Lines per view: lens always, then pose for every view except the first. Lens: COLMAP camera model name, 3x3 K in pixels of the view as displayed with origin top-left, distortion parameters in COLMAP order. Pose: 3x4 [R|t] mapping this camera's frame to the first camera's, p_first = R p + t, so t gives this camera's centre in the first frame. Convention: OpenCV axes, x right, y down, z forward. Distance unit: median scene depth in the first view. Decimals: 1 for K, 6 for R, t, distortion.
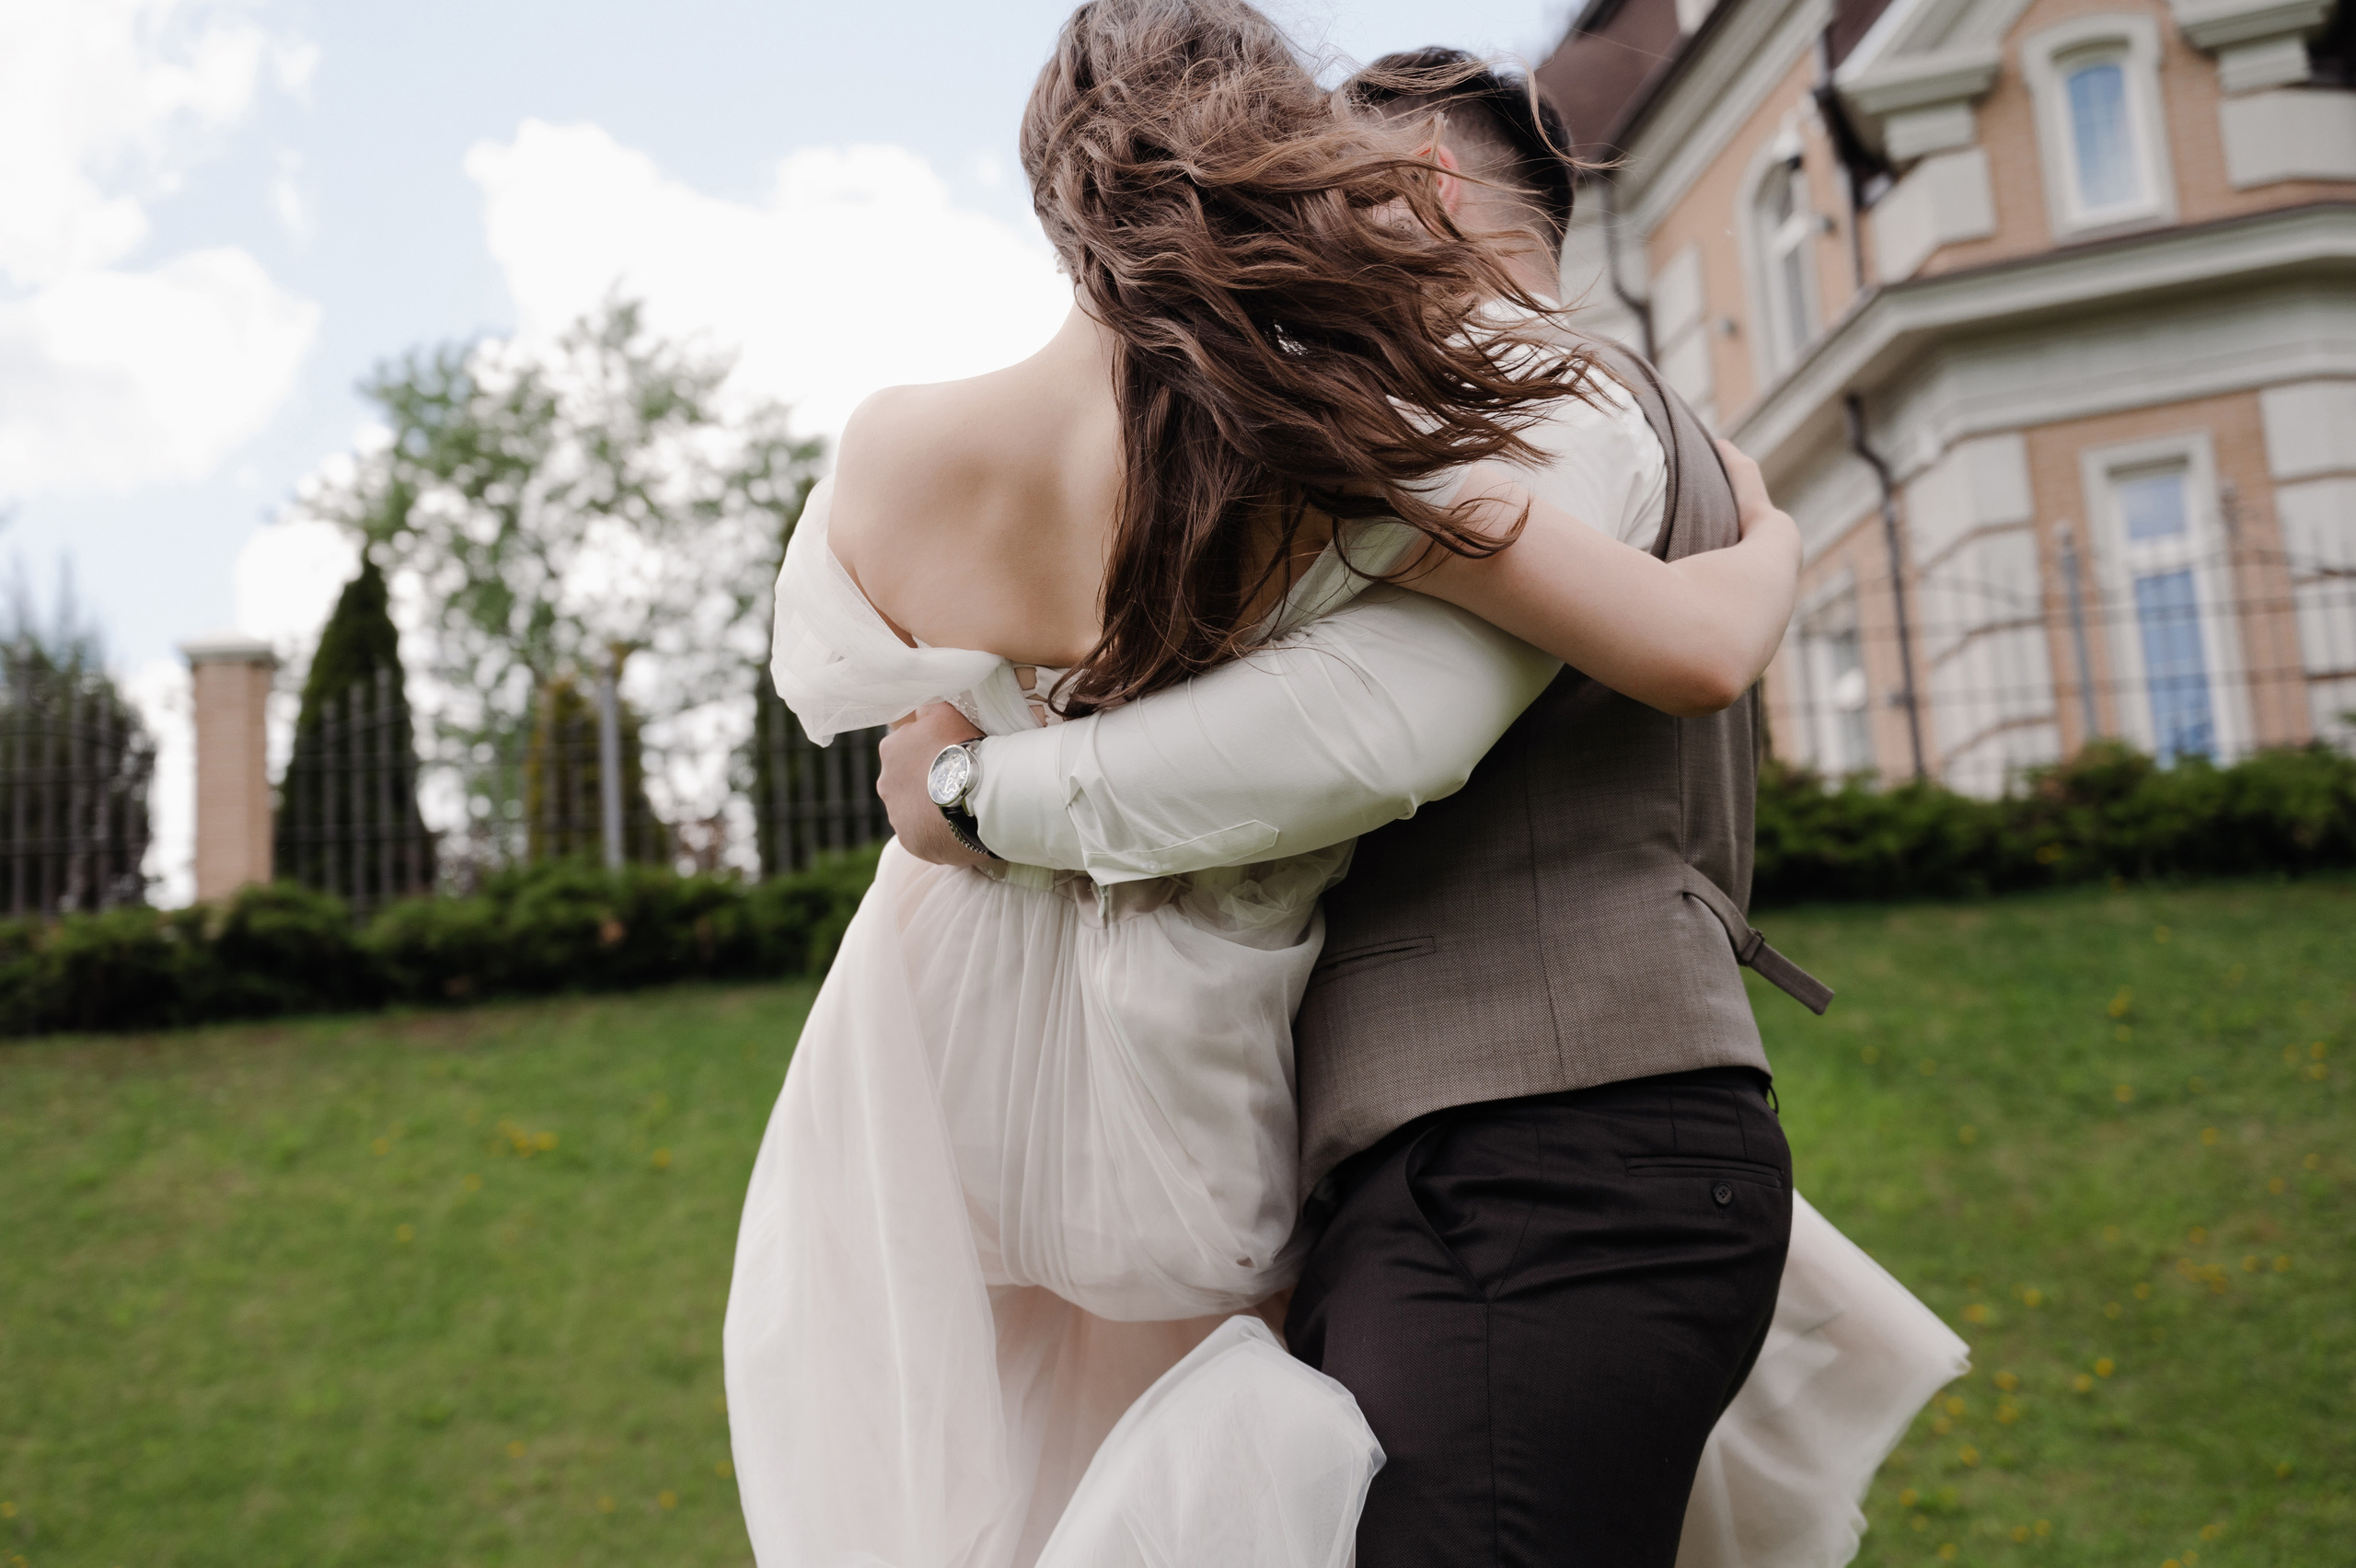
lens RADIAL K [[3607.0, 0, 1163.4], [0, 3607.0, 773.5], [0, 0, 1]] dist [0.035140, 0.000000]
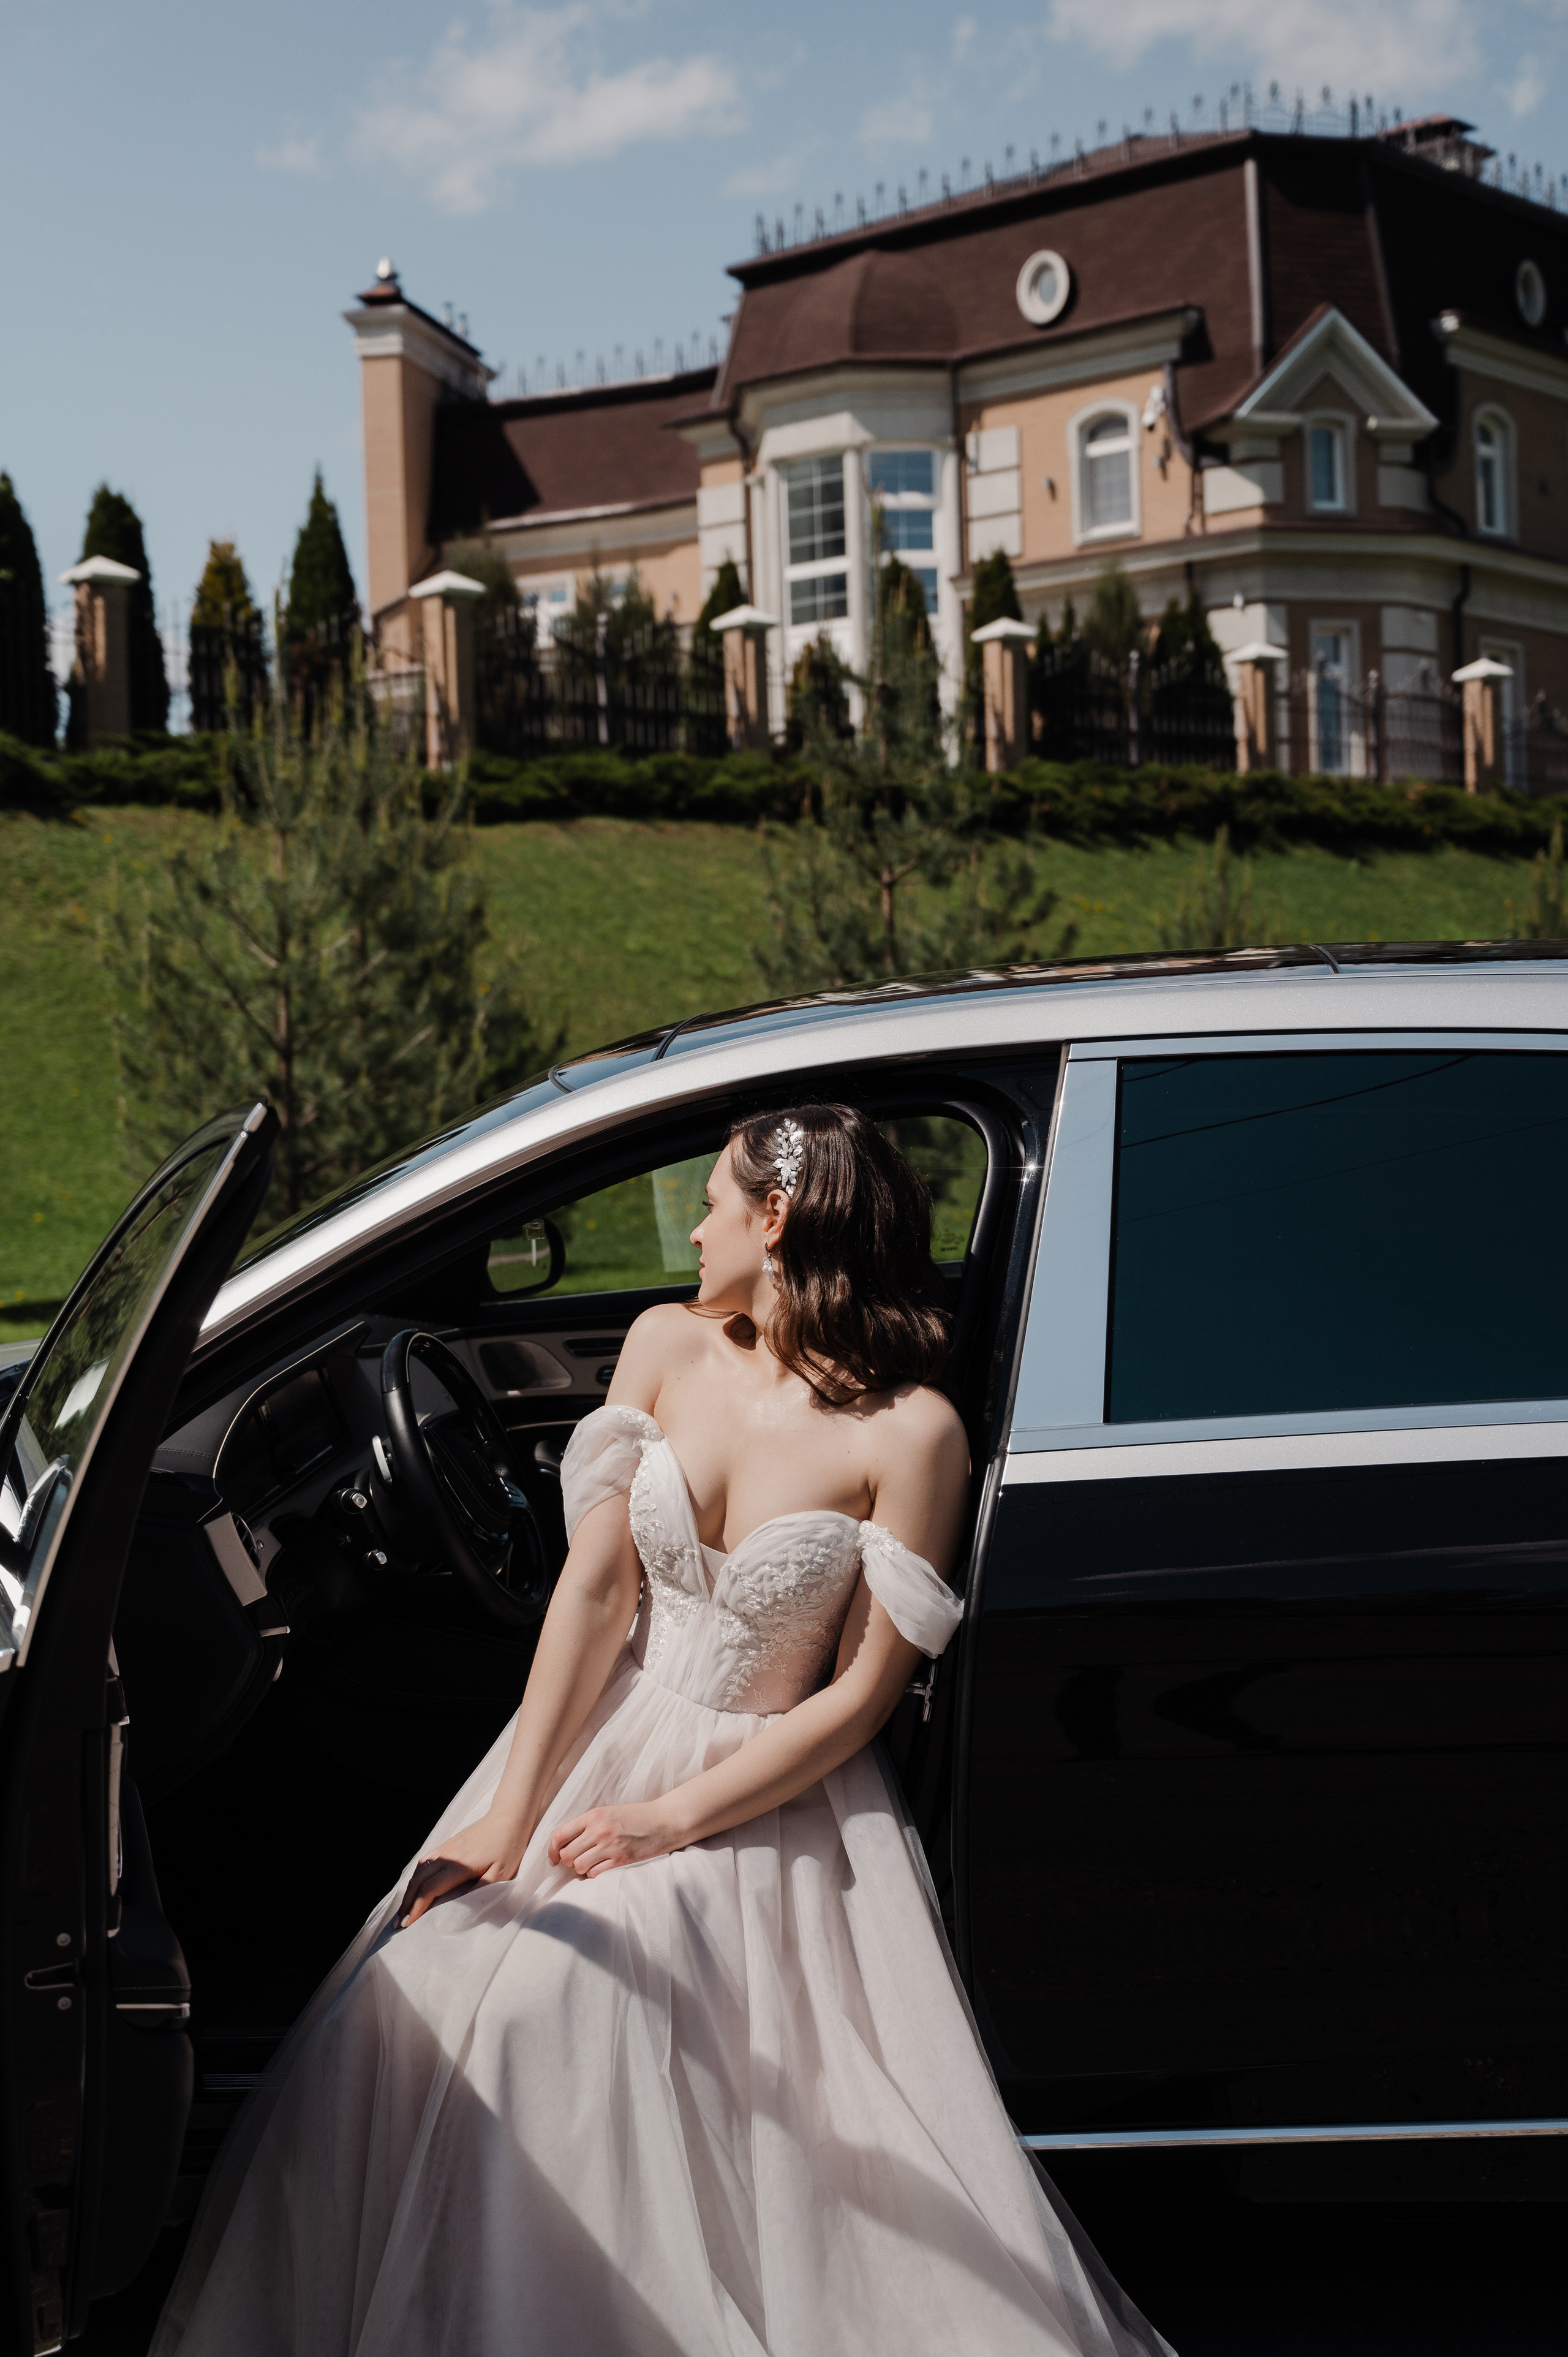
lens RADIAL K [[3386.6, 0, 775.0], [0, 3386.6, 1190.3], [0, 0, 1]] dist [0.023926, 0.000000]
pose [[0.791853, 0.034254, 0.609750, -1.657933], [-0.170990, 0.970928, 0.167513, -0.054978], [-0.586286, -0.236907, 0.774690, -0.647528]]
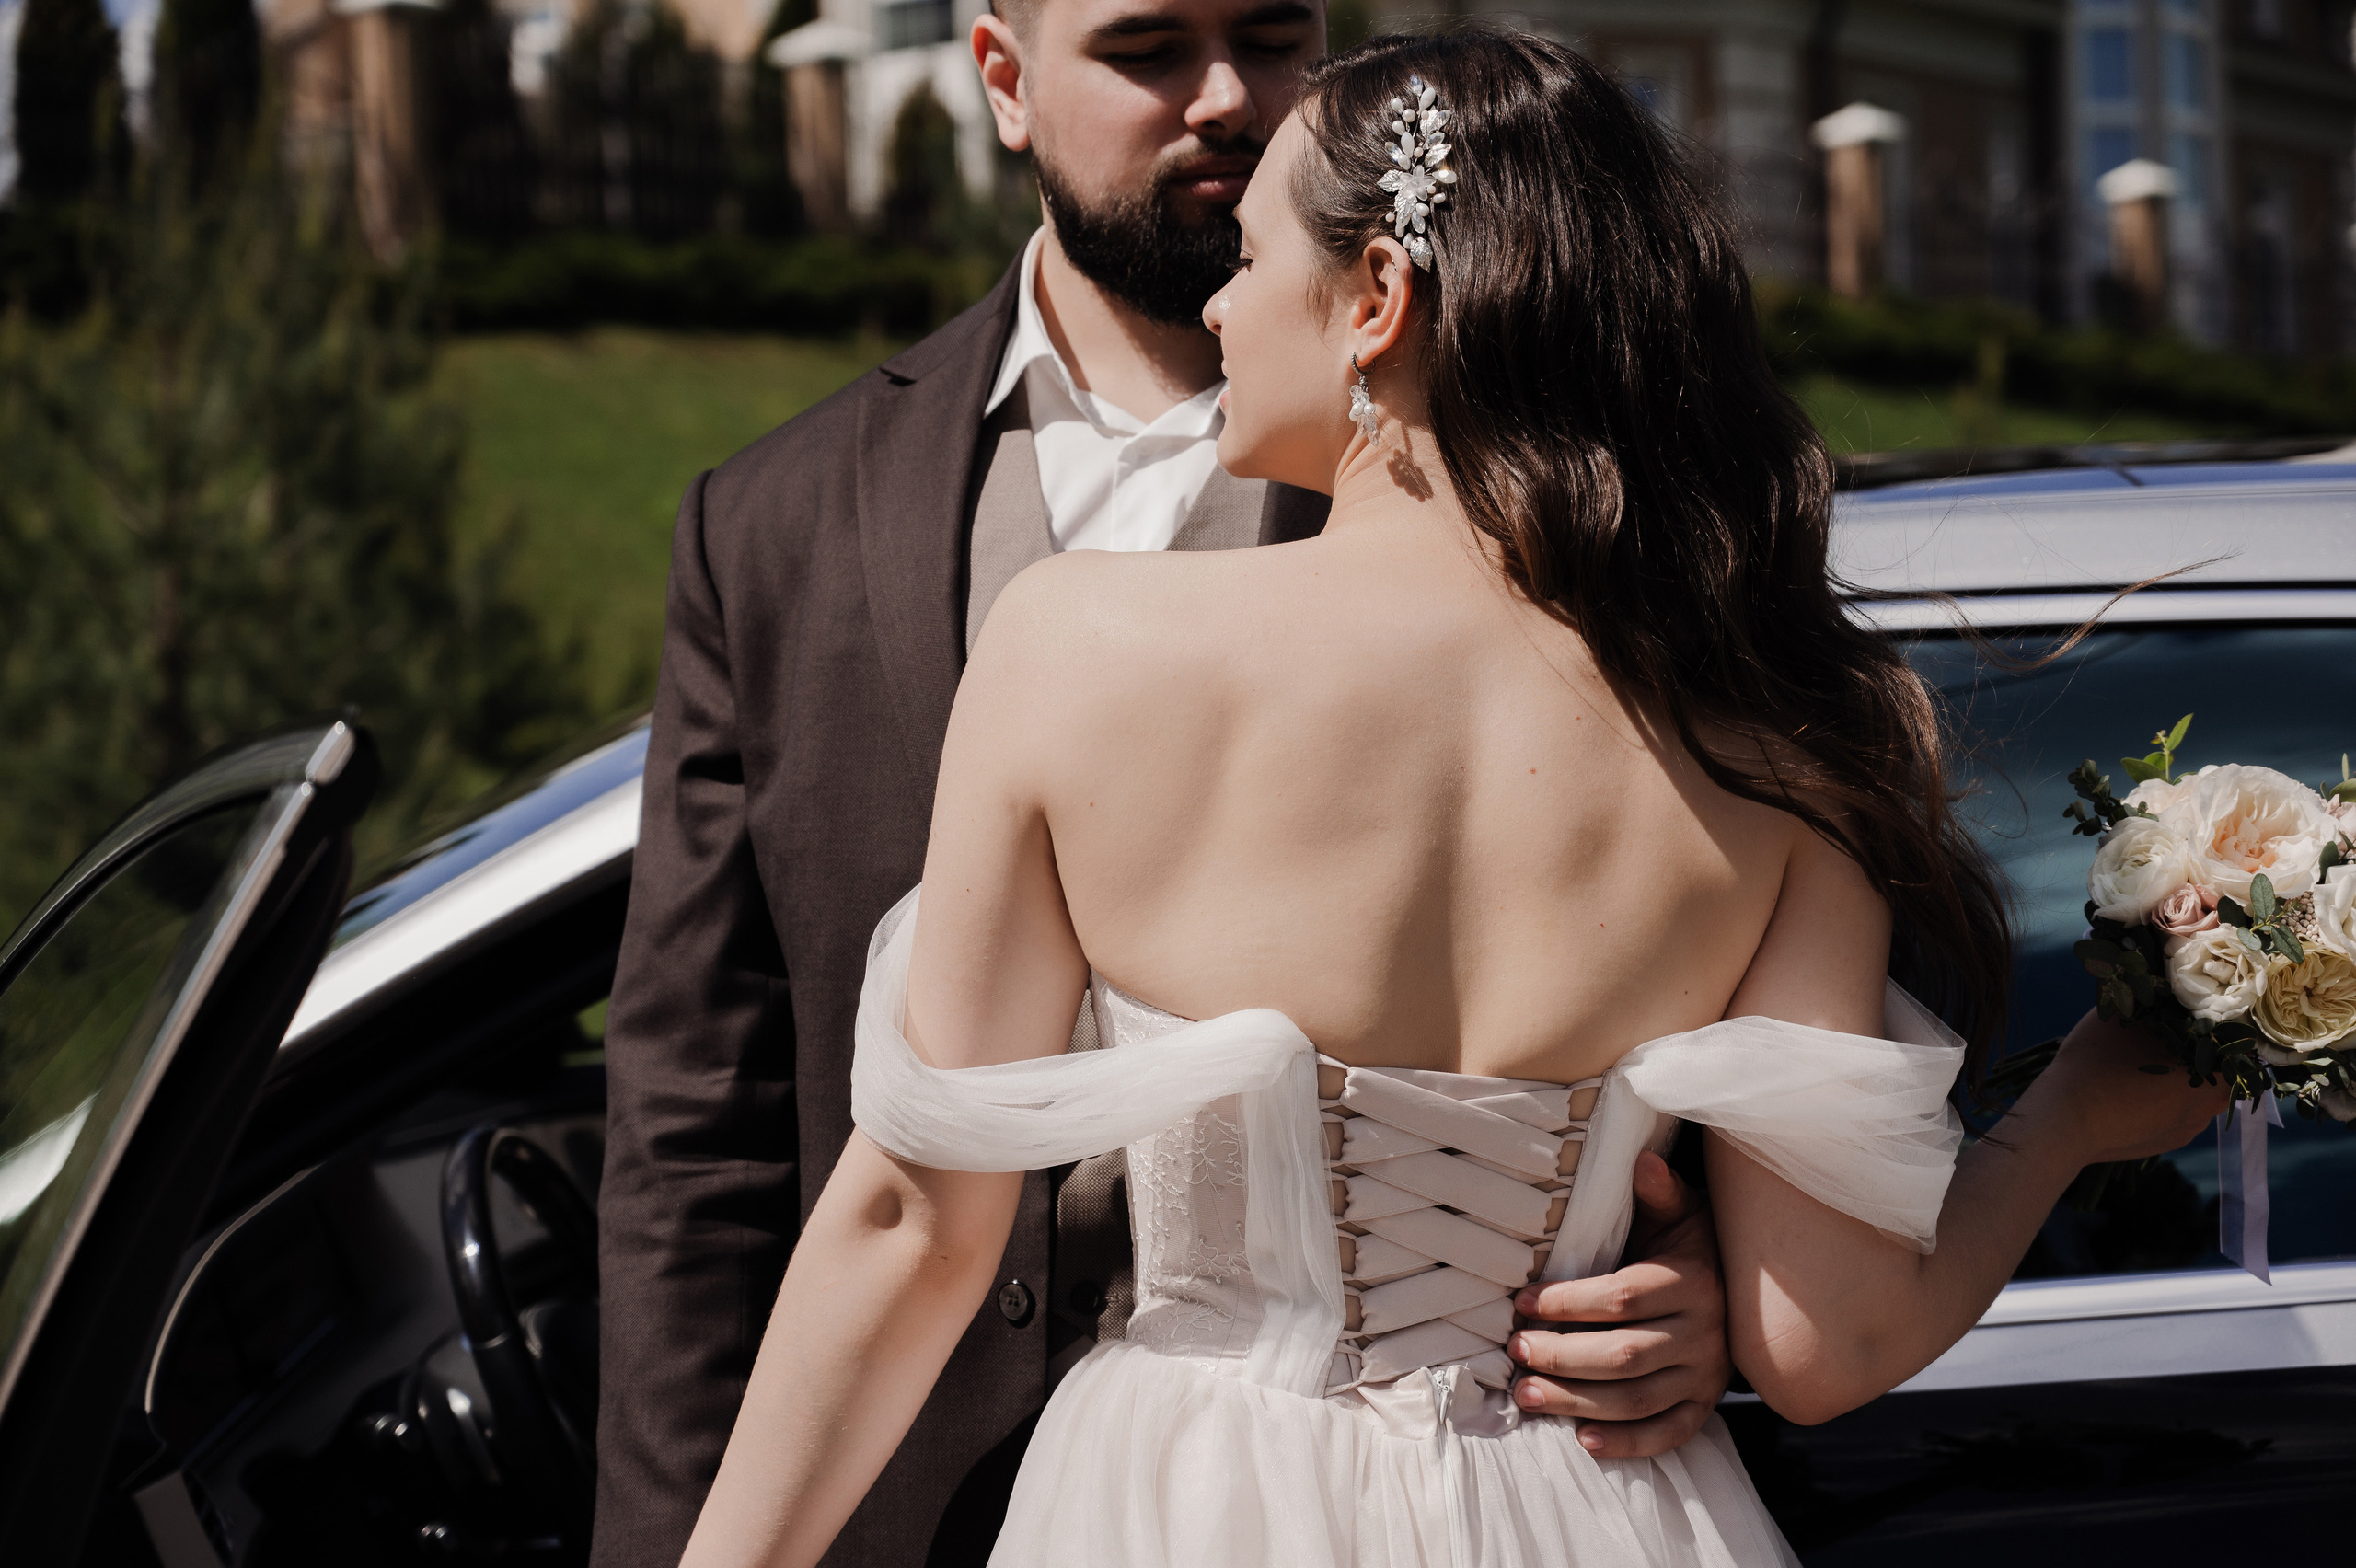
lens RADIAL K [[4769.1, 0, 1160.3], [0, 4769.1, 768.3], [0, 0, 1]] dist [0.039524, 0.000000]
pose [[0.749742, 0.043034, 0.660329, -1.639189], [-0.176006, 0.974907, 0.136303, -0.045934], [-0.637894, -0.218414, 0.738503, -0.604671]]
